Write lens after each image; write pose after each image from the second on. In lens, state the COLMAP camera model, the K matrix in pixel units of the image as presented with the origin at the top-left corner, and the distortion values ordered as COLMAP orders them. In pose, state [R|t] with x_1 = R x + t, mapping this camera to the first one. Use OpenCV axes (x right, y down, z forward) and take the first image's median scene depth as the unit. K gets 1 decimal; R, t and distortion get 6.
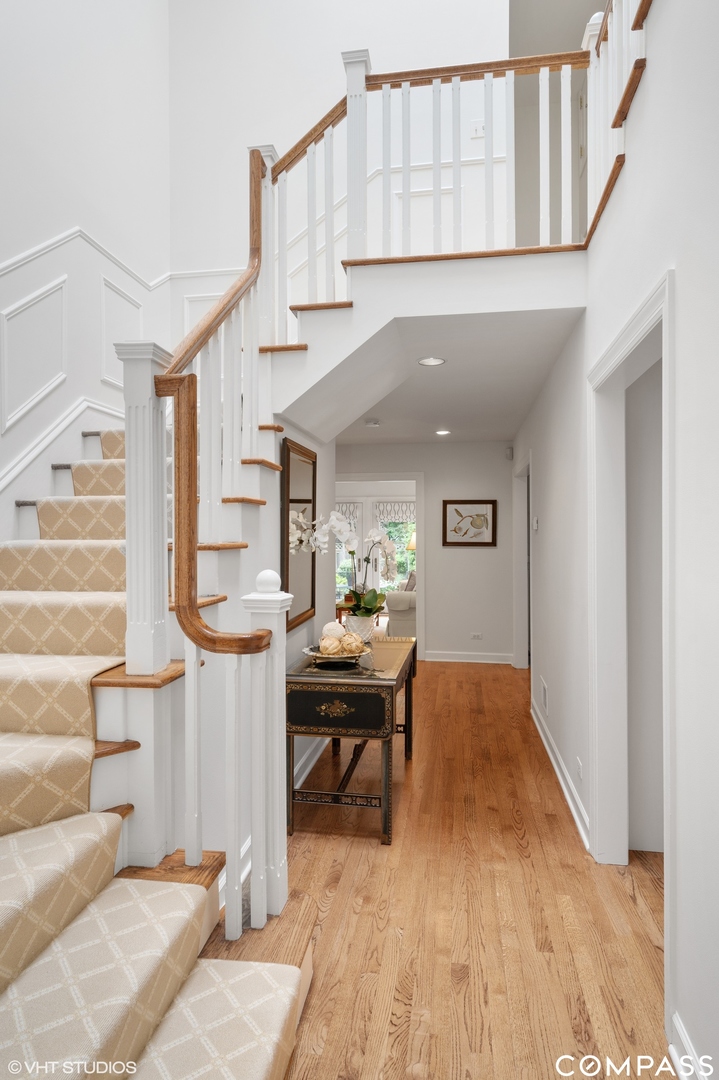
lens RADIAL K [[627.5, 0, 358.4], [0, 627.5, 538.3], [0, 0, 1]] dist [-0.007598, -0.001093]
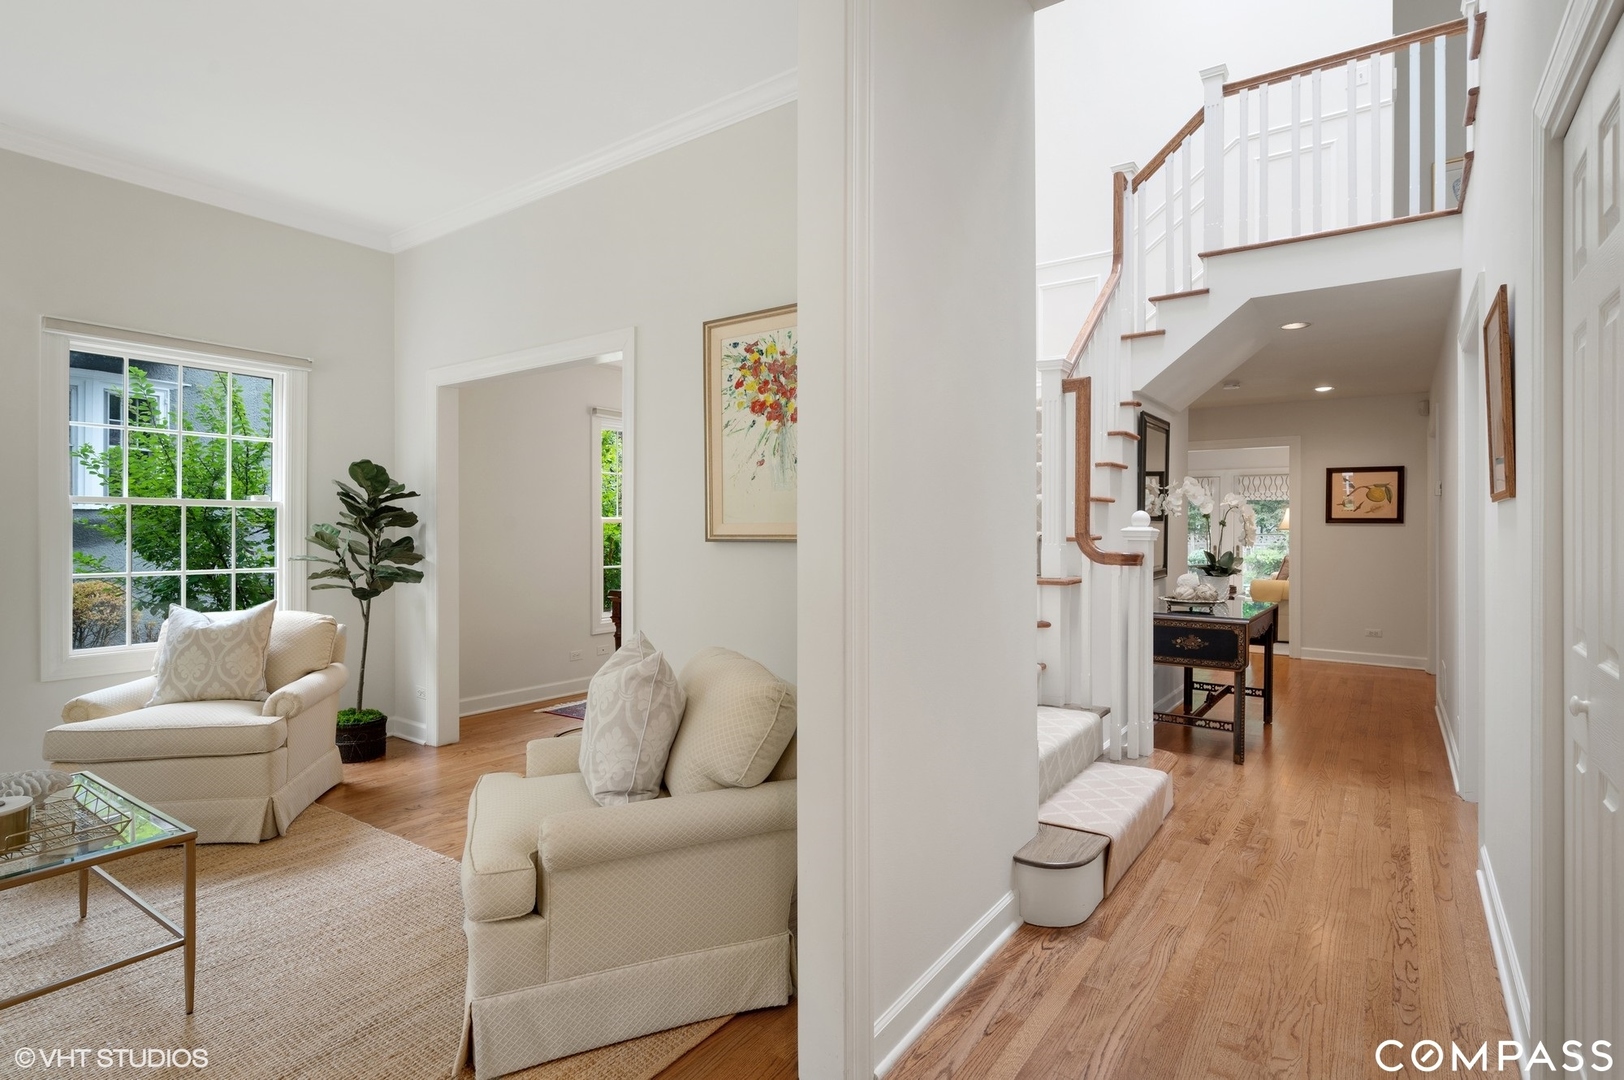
lens RADIAL K [[822.9, 0, 798.7], [0, 822.9, 527.5], [0, 0, 1]] dist [-0.005039, -0.001966]
pose [[0.892428, 0.006769, -0.451140, 0.001313], [-0.010347, 0.999932, -0.005467, 0.070515], [0.451072, 0.009547, 0.892437, -0.653981]]
